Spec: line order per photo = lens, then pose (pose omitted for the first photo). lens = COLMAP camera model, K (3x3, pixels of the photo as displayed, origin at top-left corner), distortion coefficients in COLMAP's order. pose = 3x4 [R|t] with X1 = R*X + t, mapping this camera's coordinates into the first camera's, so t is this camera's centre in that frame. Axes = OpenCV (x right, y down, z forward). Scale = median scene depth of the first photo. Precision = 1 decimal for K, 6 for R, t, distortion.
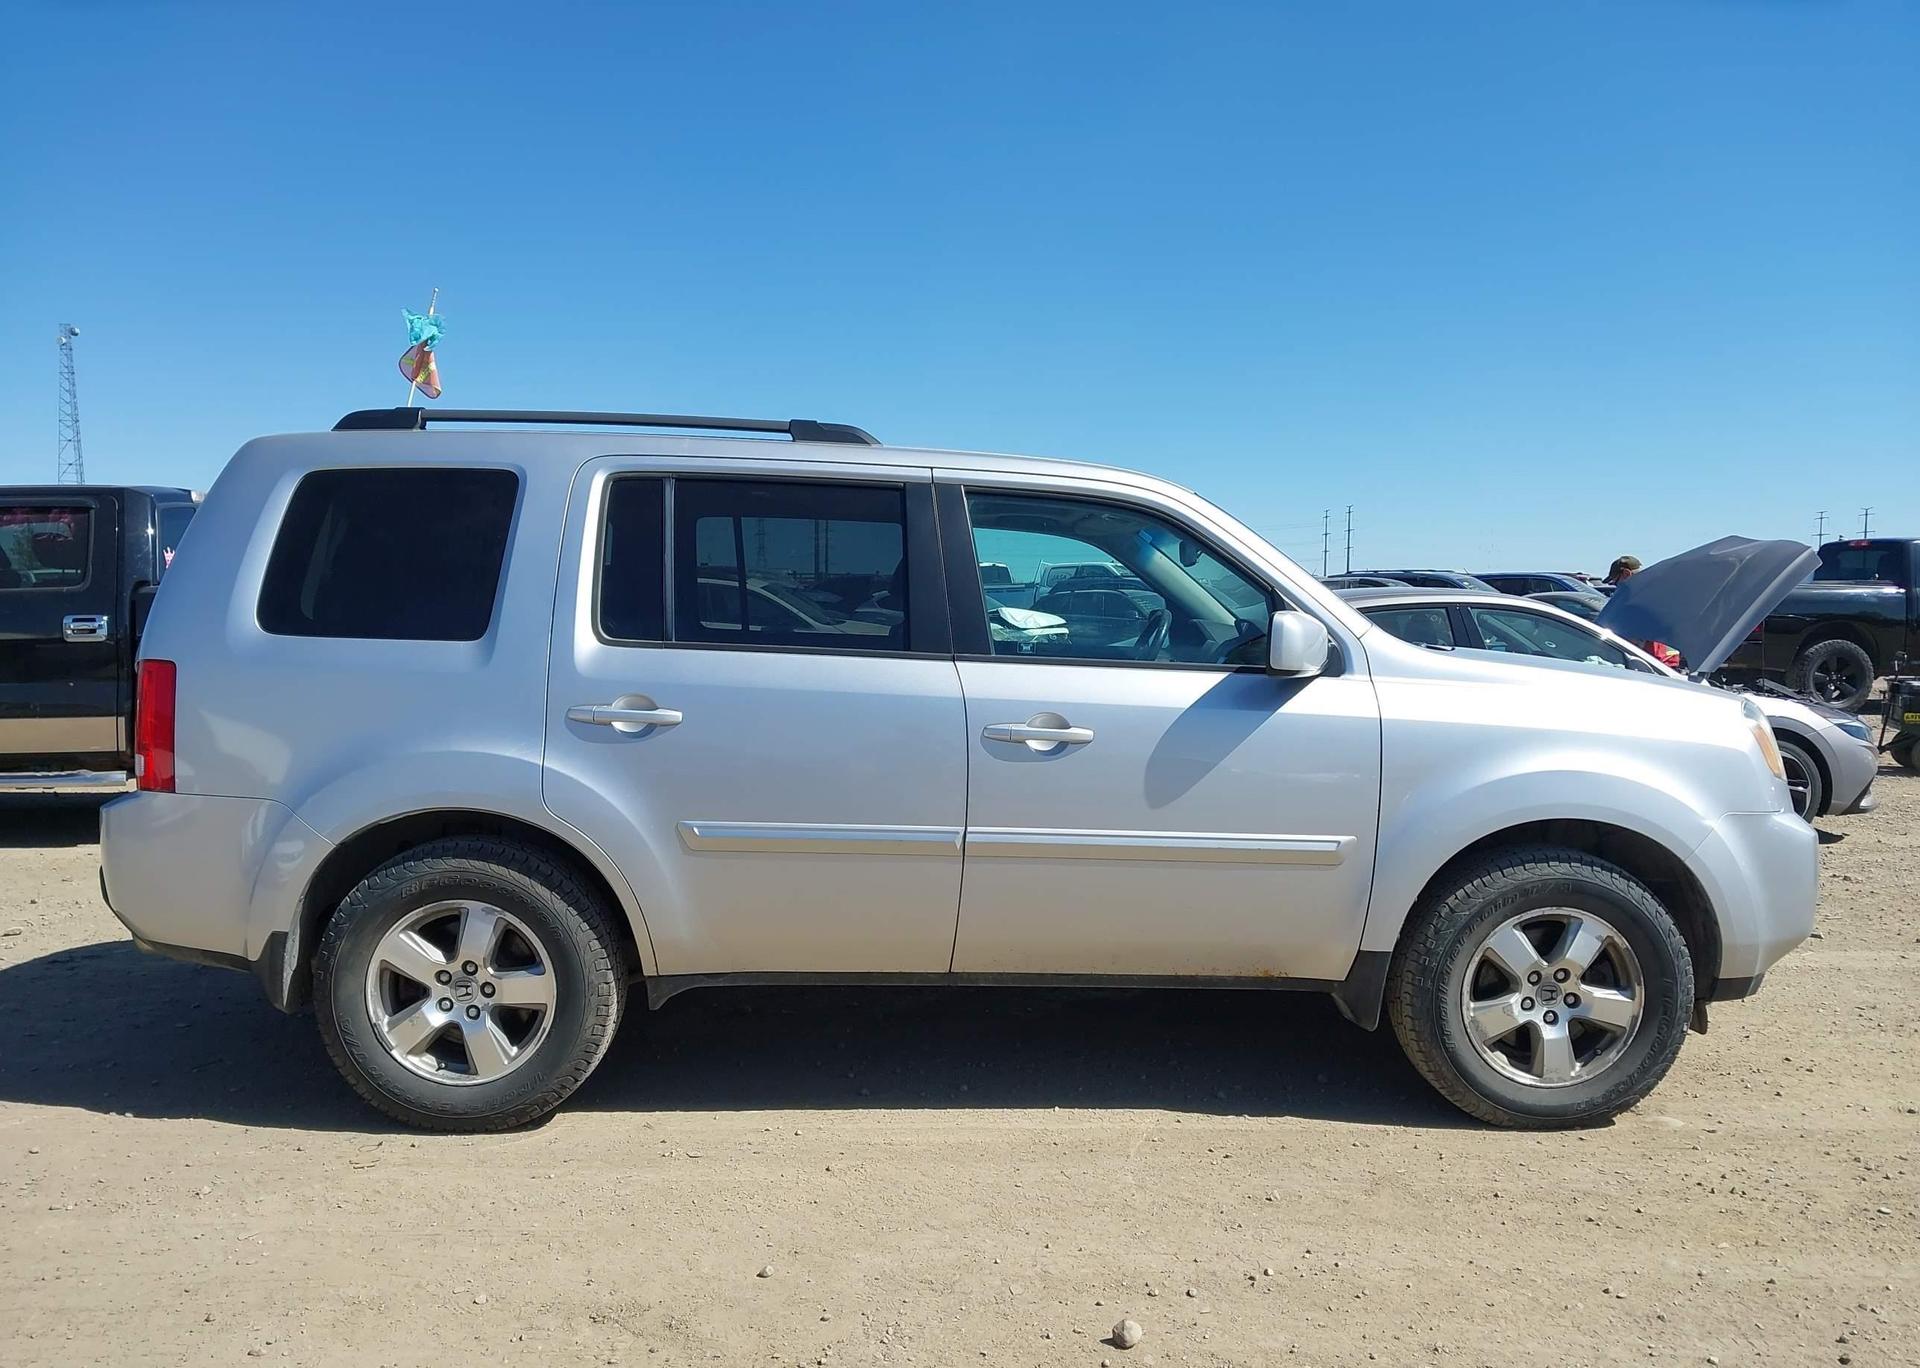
lens RADIAL K [[1531.8, 0, 943.2], [0, 1531.8, 686.2], [0, 0, 1]] dist [0.063413, -0.059638]
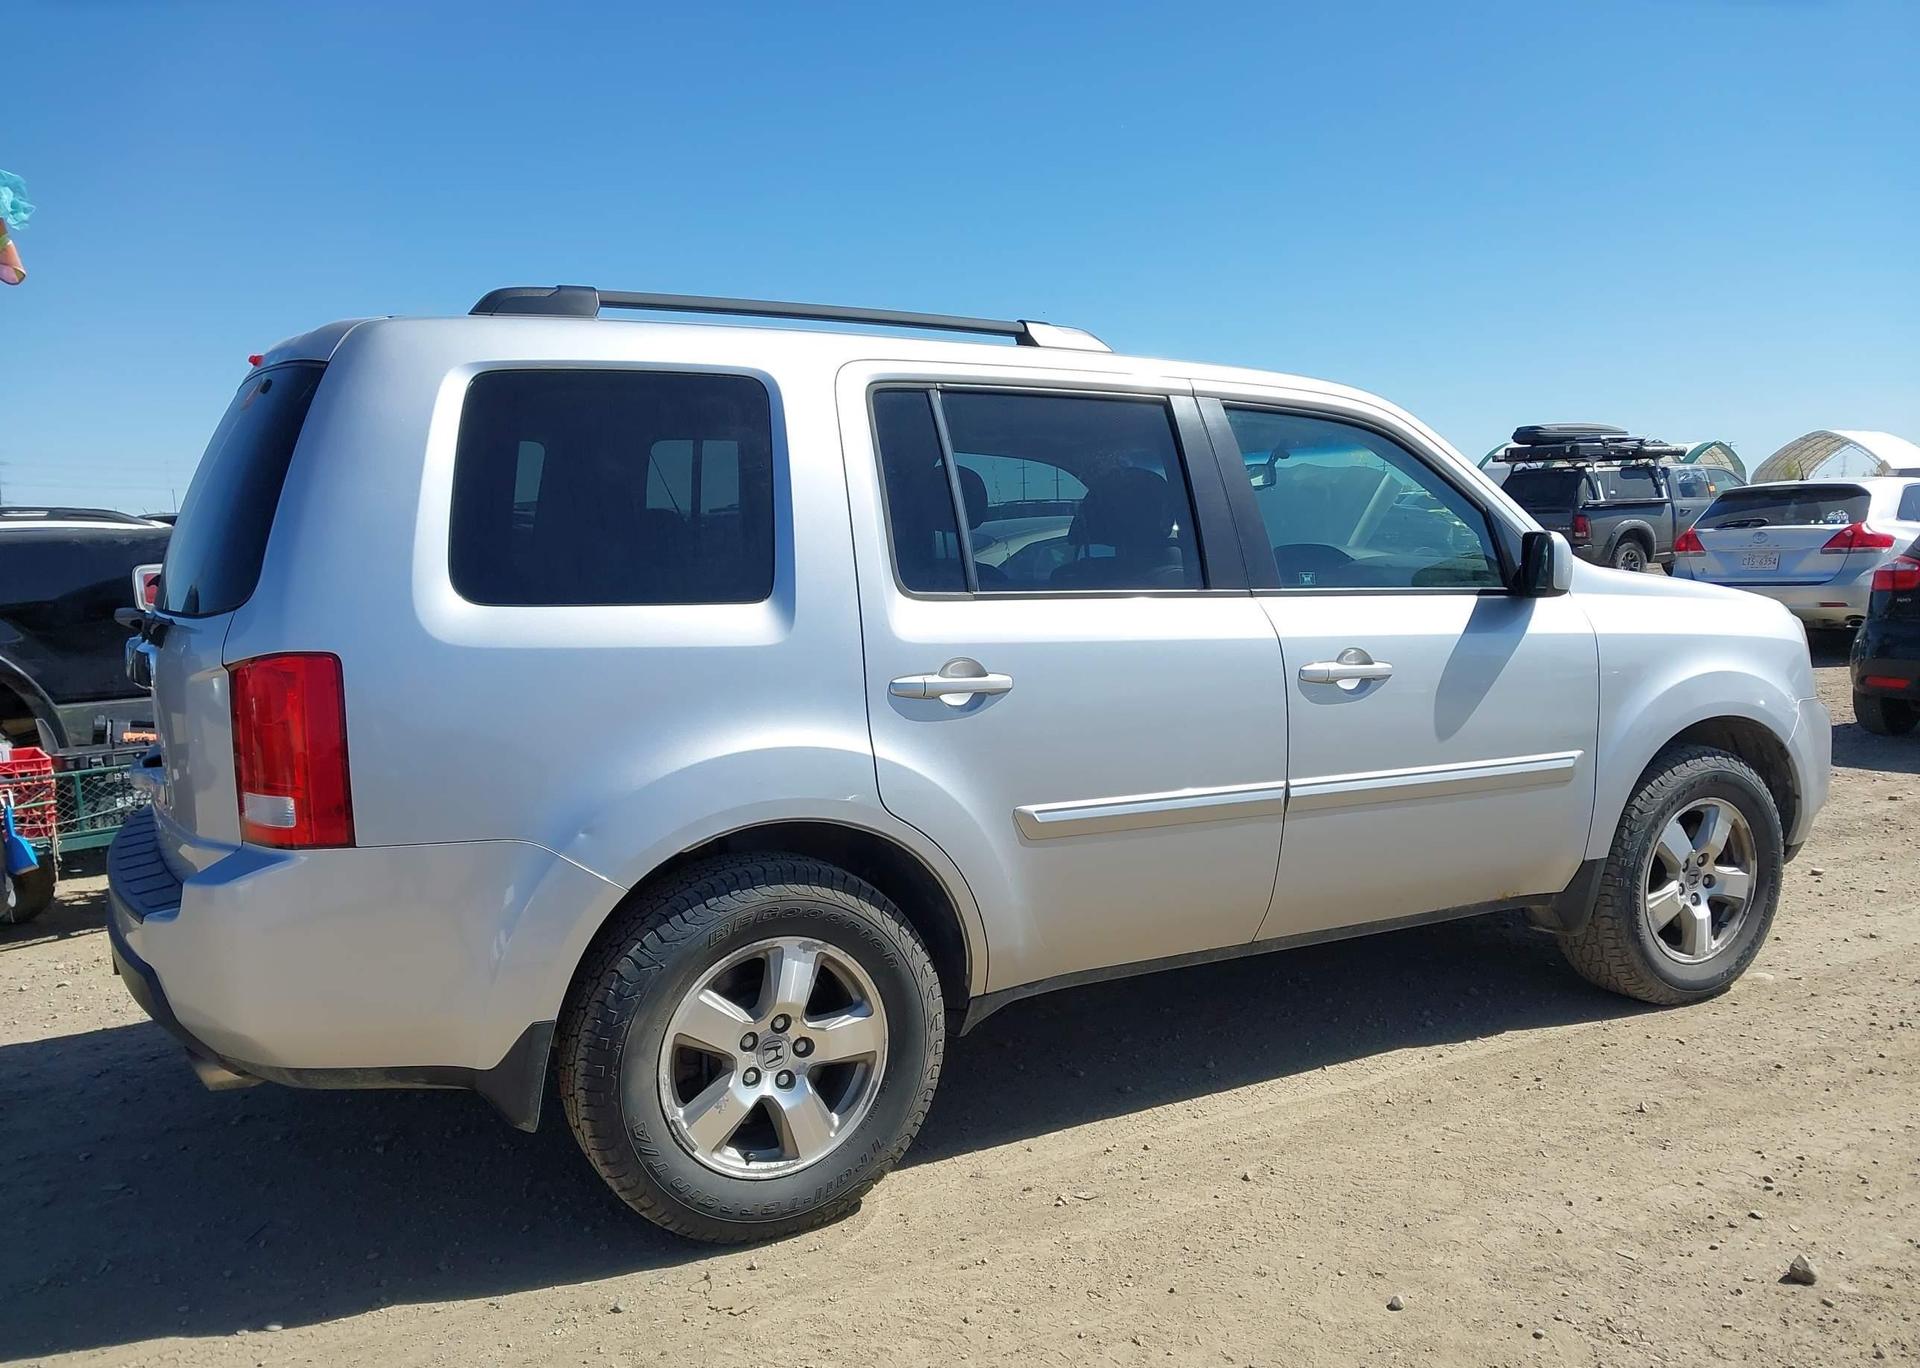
lens RADIAL K [[1531.8, 0, 959.9], [0, 1531.8, 673.5], [0, 0, 1]] dist [0.063413, -0.059638]
pose [[0.887085, -0.069162, 0.456396, -0.564159], [0.057953, 0.997575, 0.038530, -0.017146], [-0.457954, -0.007729, 0.888942, 0.272682]]
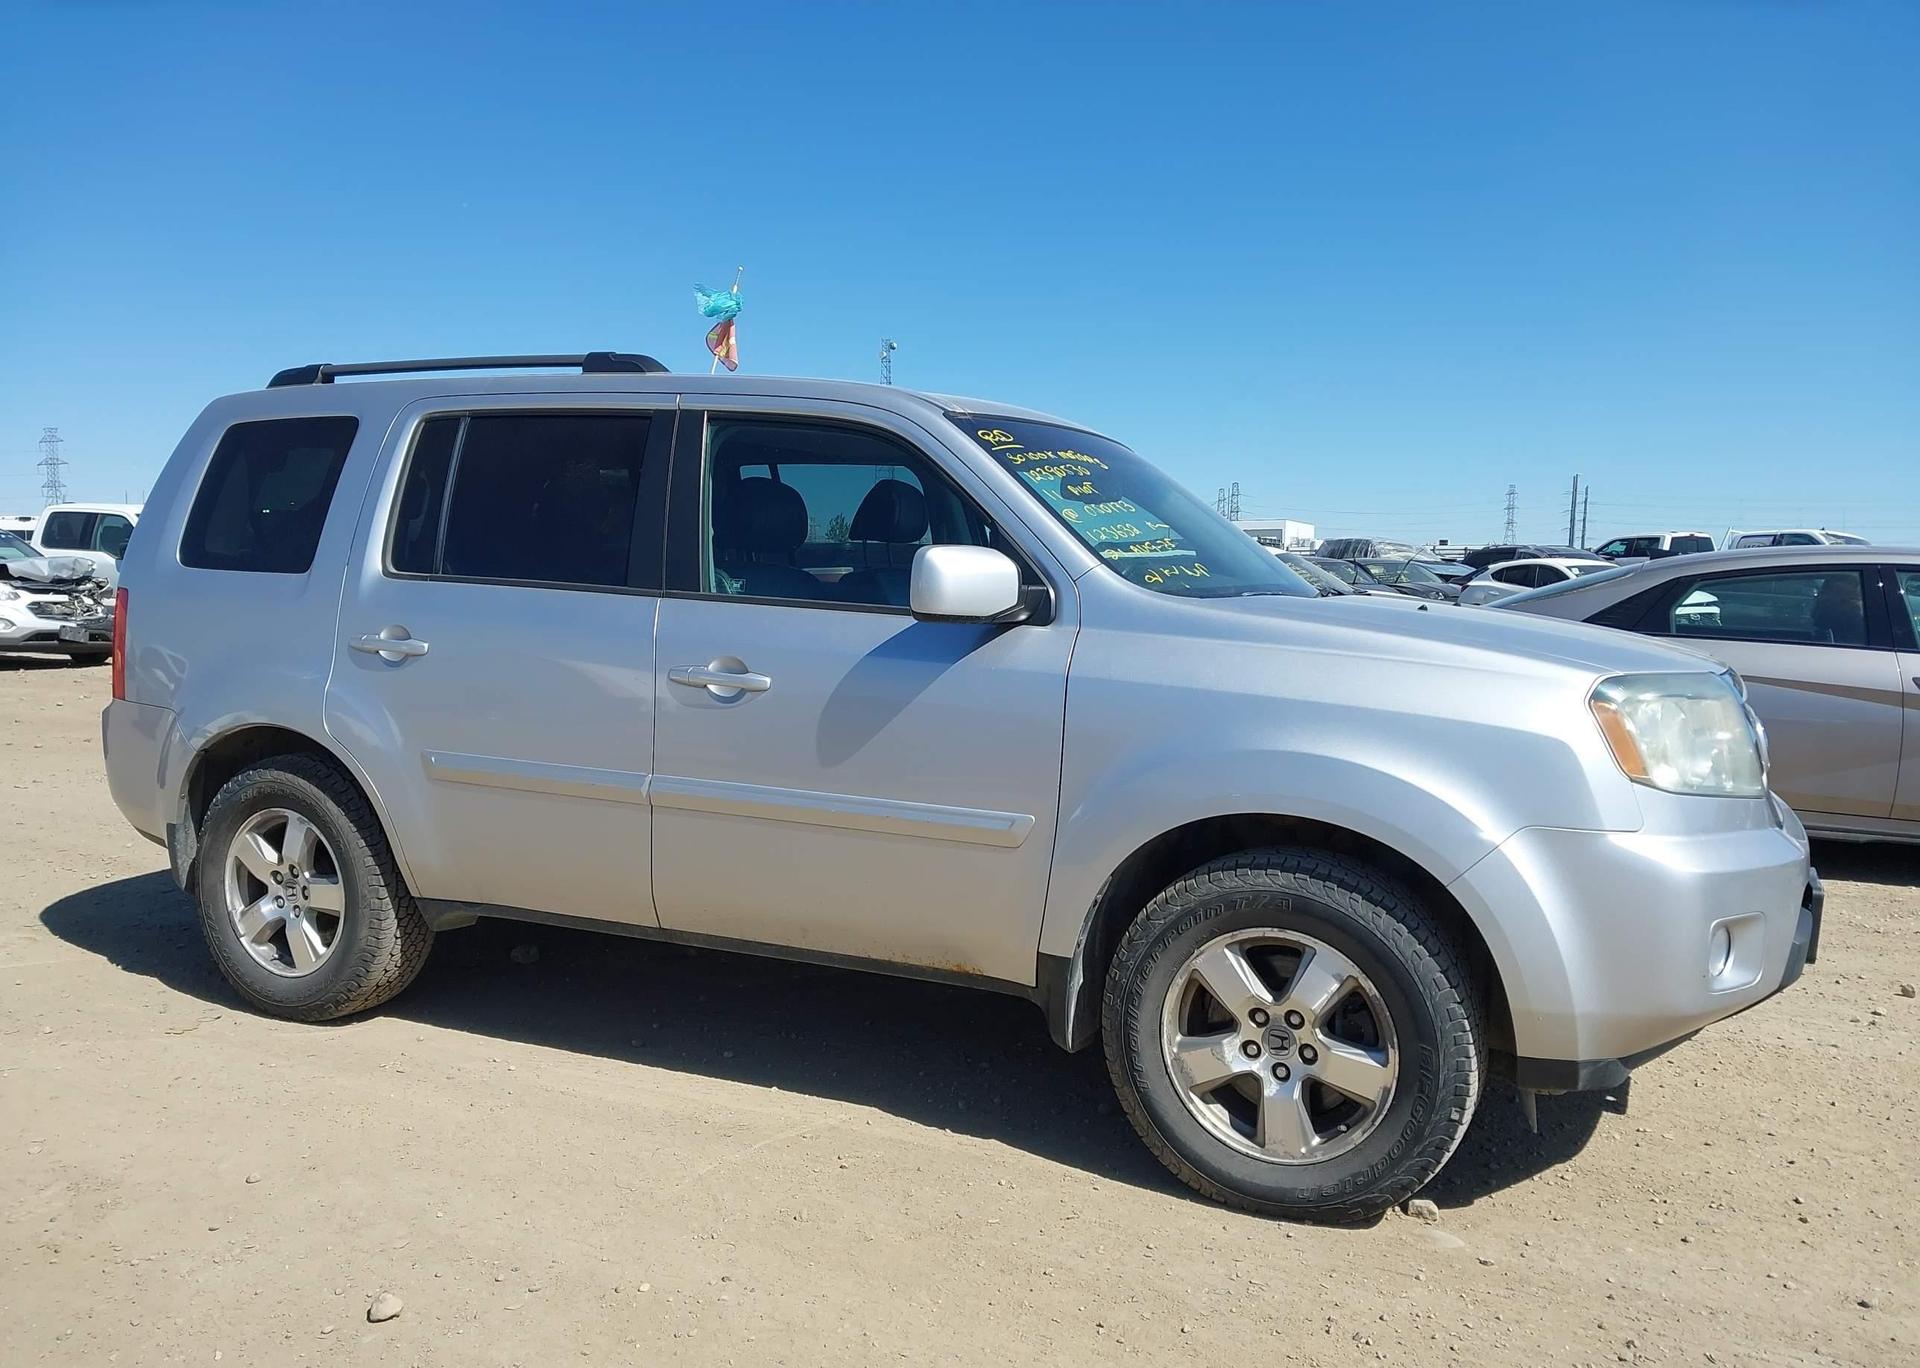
lens RADIAL K [[1531.8, 0, 929.7], [0, 1531.8, 684.2], [0, 0, 1]] dist [0.063413, -0.059638]
pose [[0.877853, 0.039312, -0.477315, 0.608217], [-0.033903, 0.999226, 0.019944, 0.012138], [0.477729, -0.001326, 0.878506, 0.247623]]
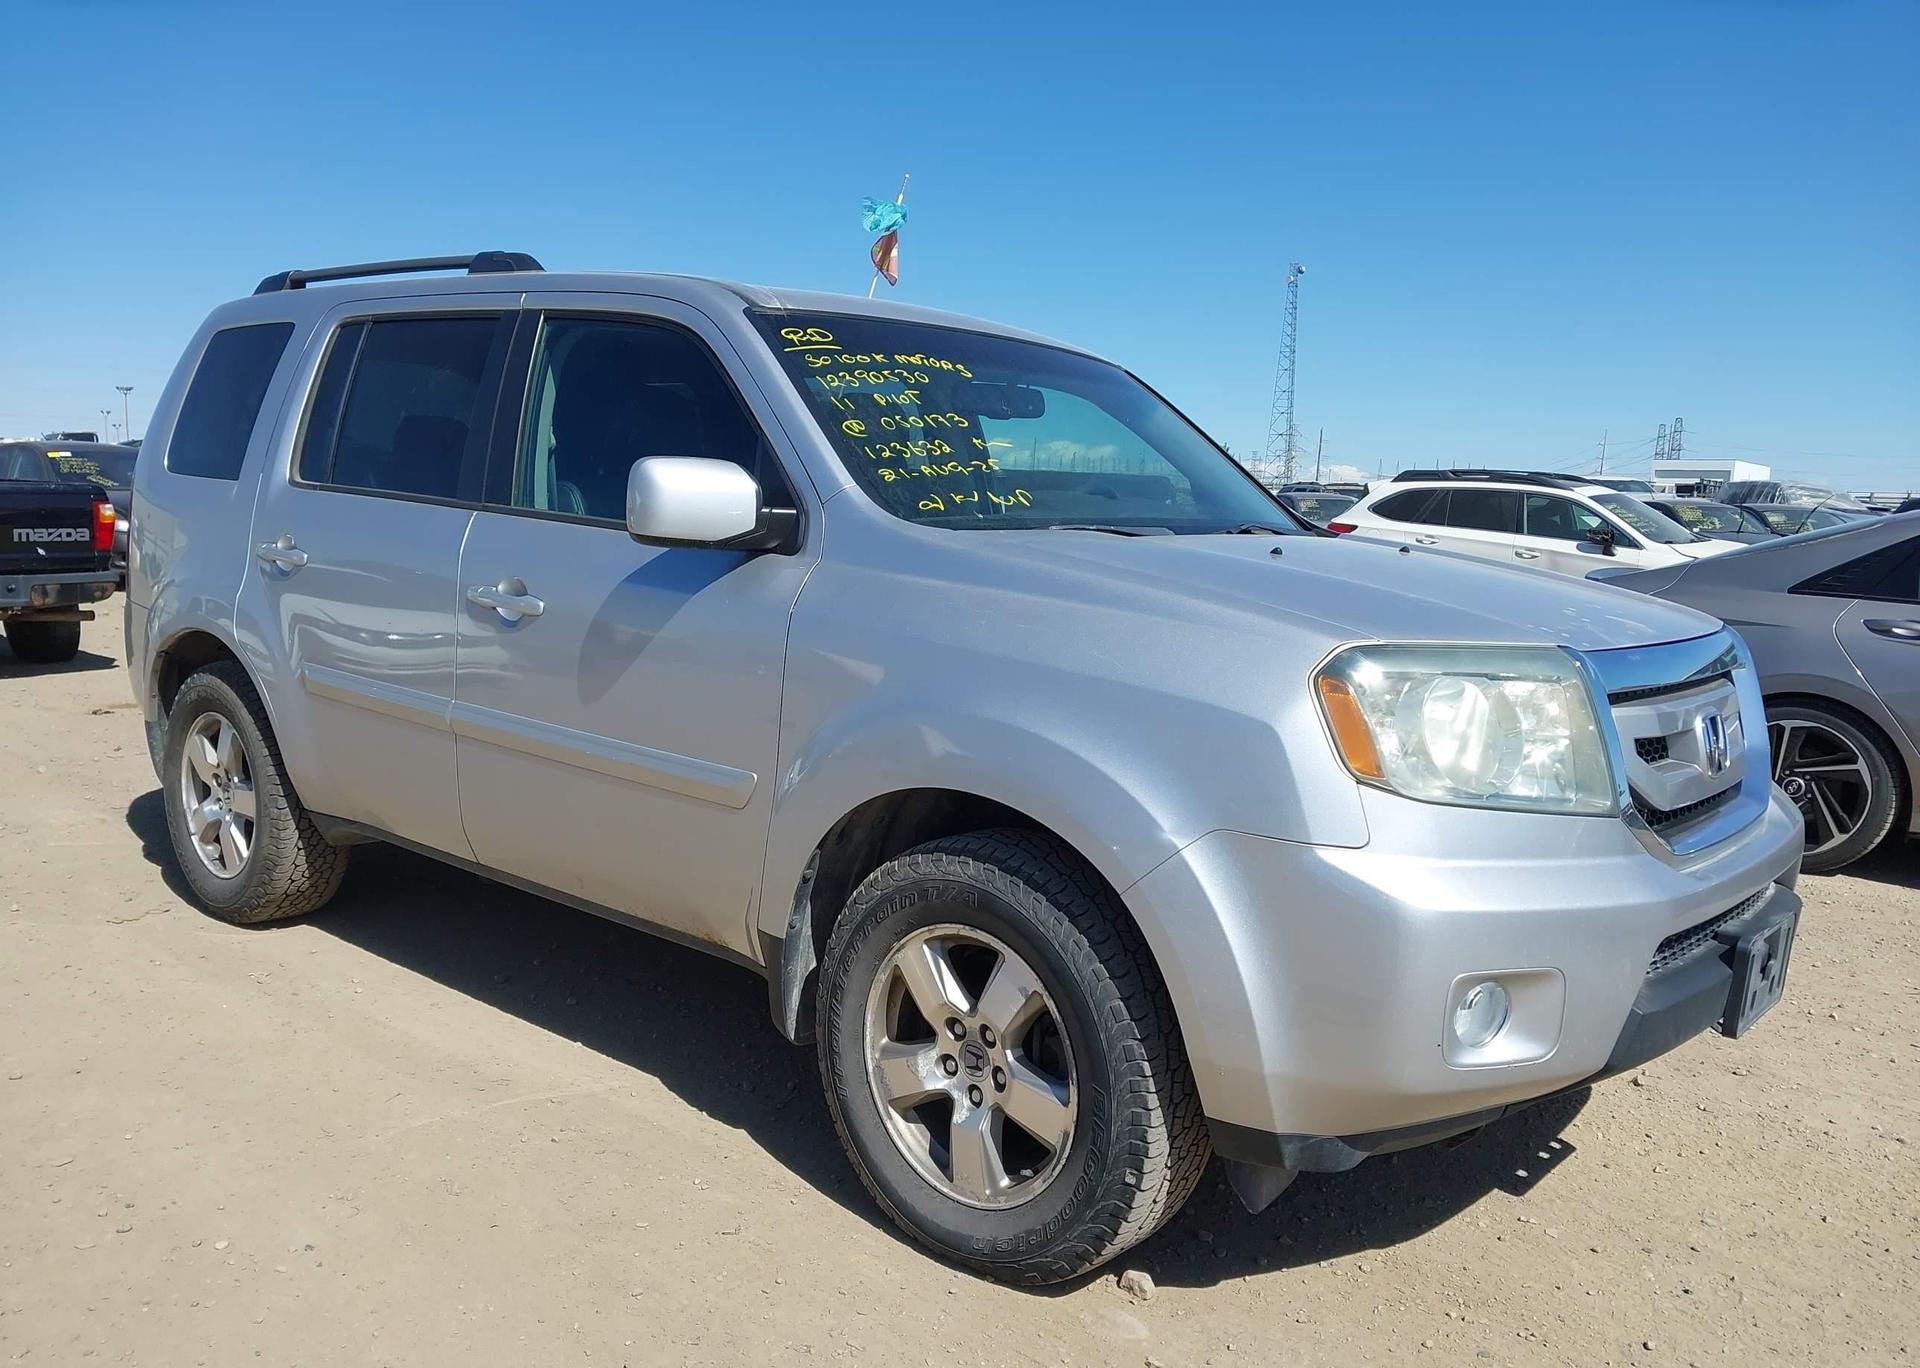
lens RADIAL K [[1531.8, 0, 930.4], [0, 1531.8, 690.8], [0, 0, 1]] dist [0.063413, -0.059638]
pose [[0.722894, 0.107632, -0.682524, 0.812360], [-0.072035, 0.994150, 0.080479, -0.004311], [0.687193, -0.009012, 0.726419, 0.532780]]
